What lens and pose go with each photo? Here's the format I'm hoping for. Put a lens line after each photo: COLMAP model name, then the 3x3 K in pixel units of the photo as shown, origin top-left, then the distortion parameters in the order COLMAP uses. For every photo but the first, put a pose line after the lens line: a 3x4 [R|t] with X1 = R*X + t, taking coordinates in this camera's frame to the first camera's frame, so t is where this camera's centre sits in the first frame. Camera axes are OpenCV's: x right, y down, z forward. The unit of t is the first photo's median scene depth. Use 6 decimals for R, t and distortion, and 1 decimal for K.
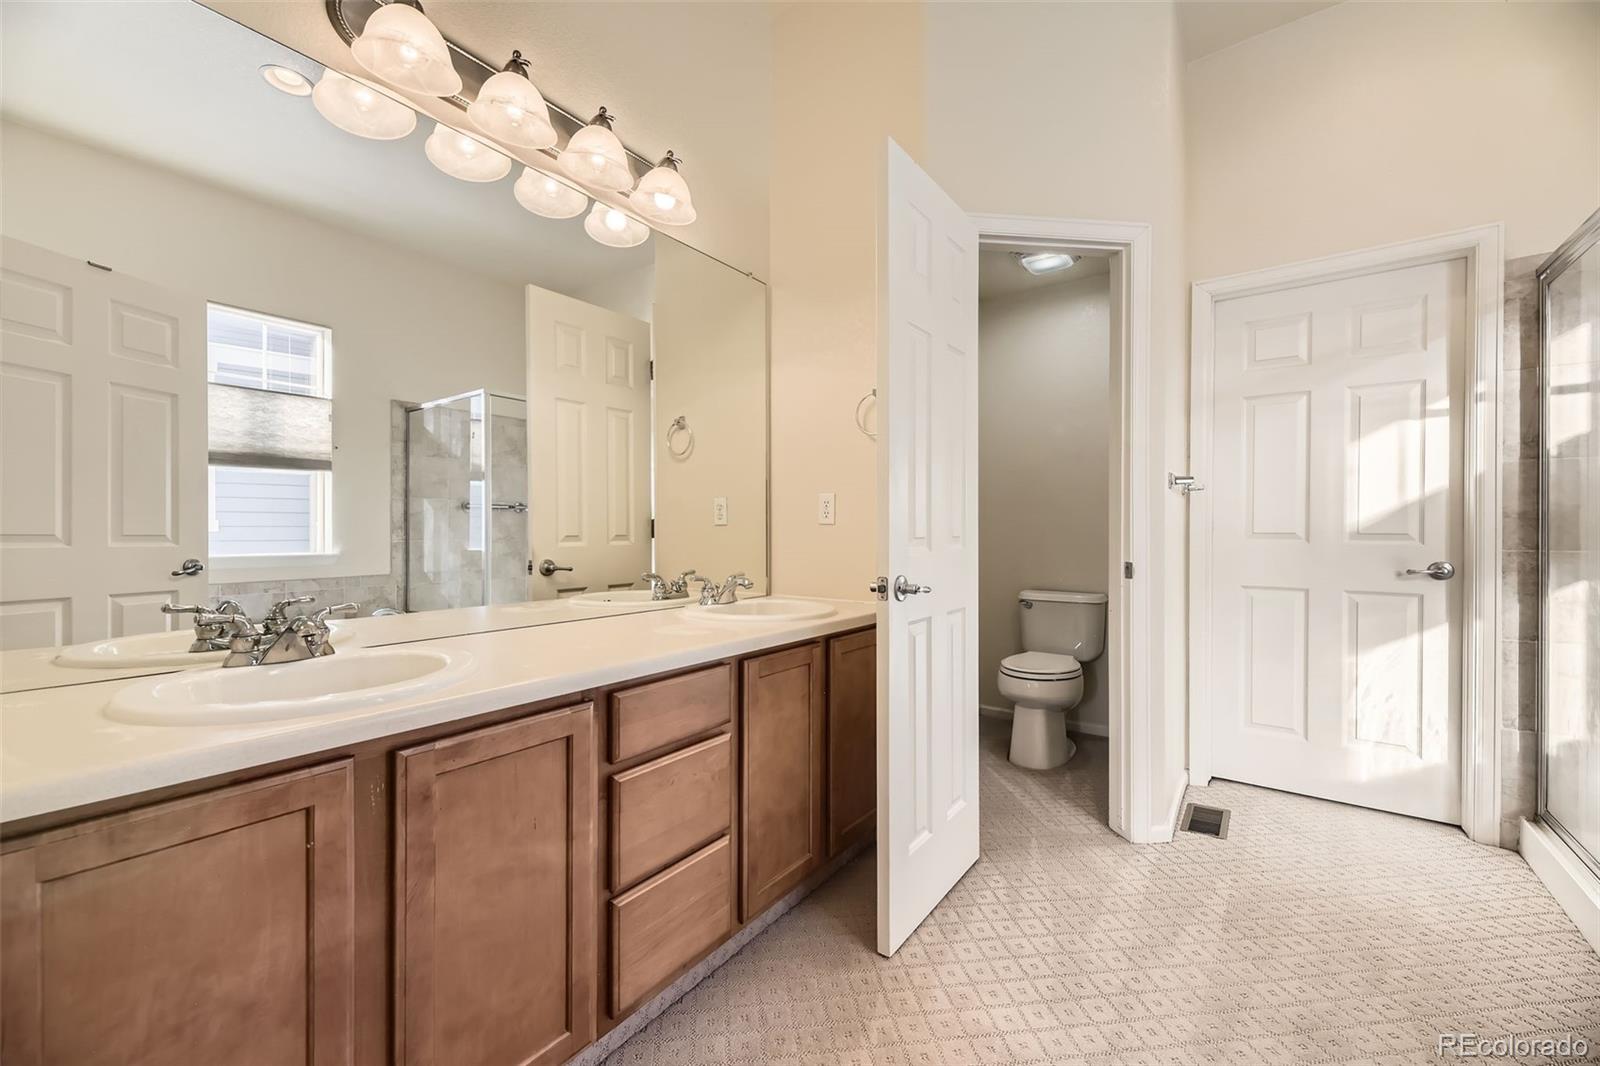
lens RADIAL K [[646.7, 0, 802.0], [0, 646.7, 534.2], [0, 0, 1]] dist [0.011627, -0.000952]
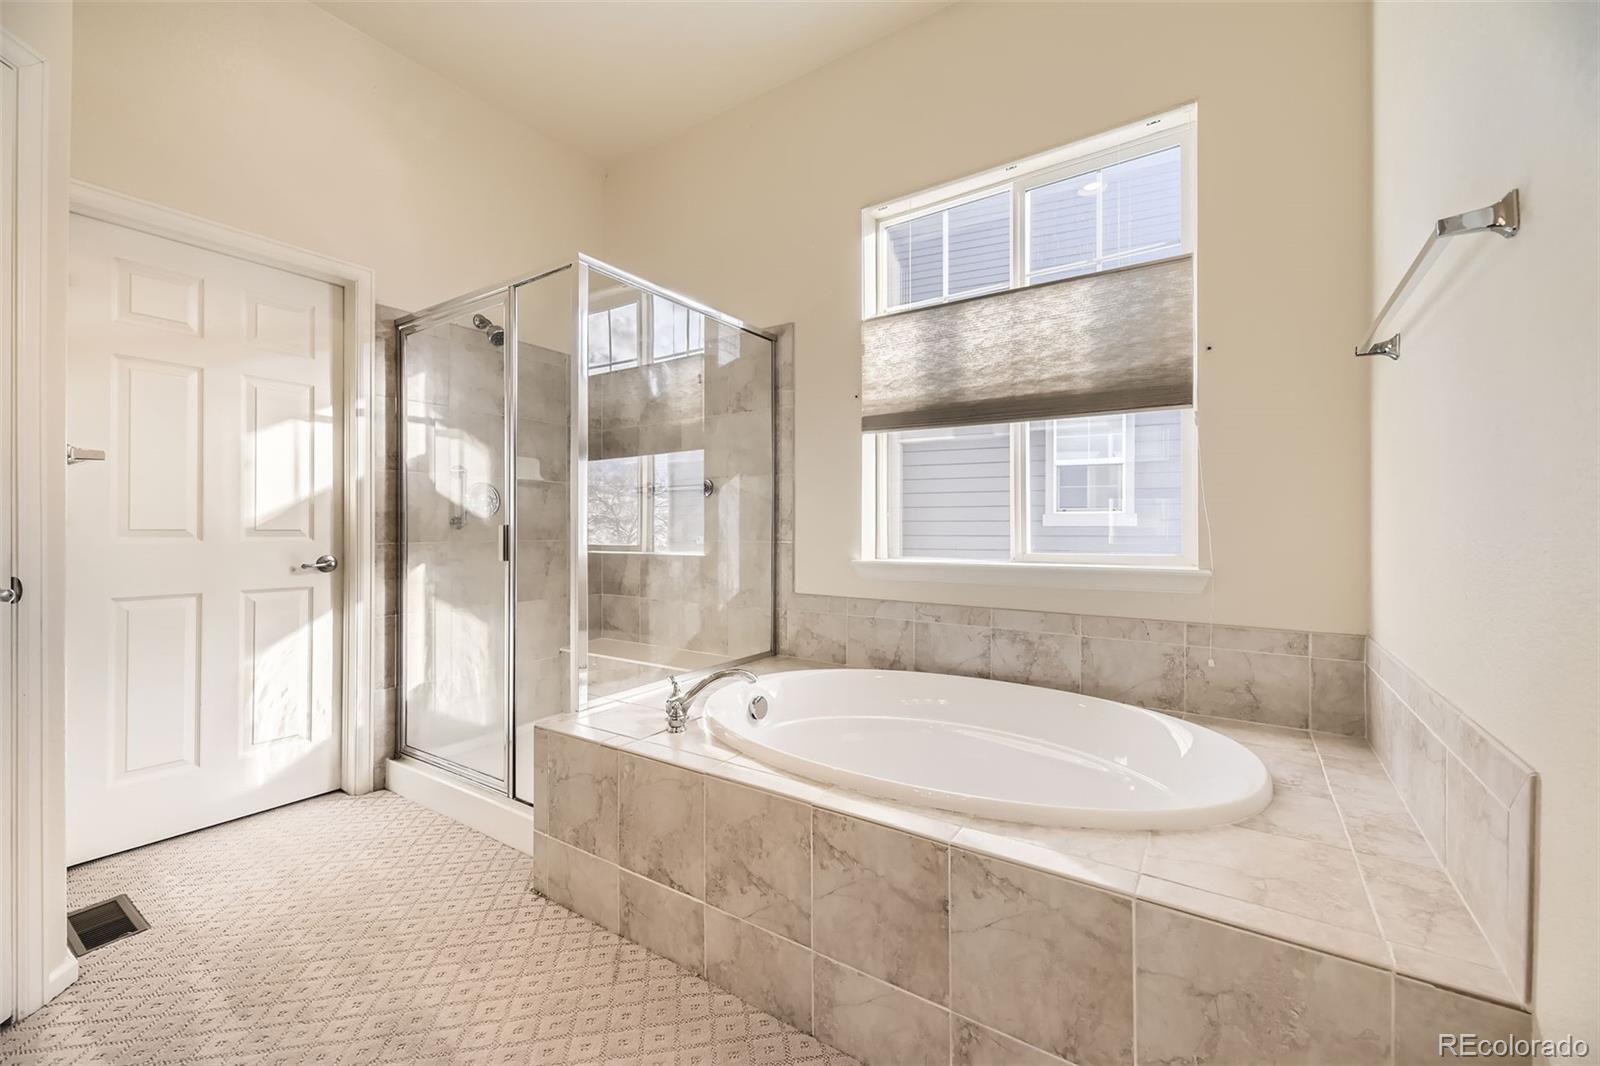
lens RADIAL K [[646.7, 0, 801.8], [0, 646.7, 526.0], [0, 0, 1]] dist [0.011627, -0.000952]
pose [[-0.027640, 0.000583, 0.999618, -0.142105], [0.003248, 0.999995, -0.000494, -0.004005], [-0.999613, 0.003234, -0.027642, 0.239477]]
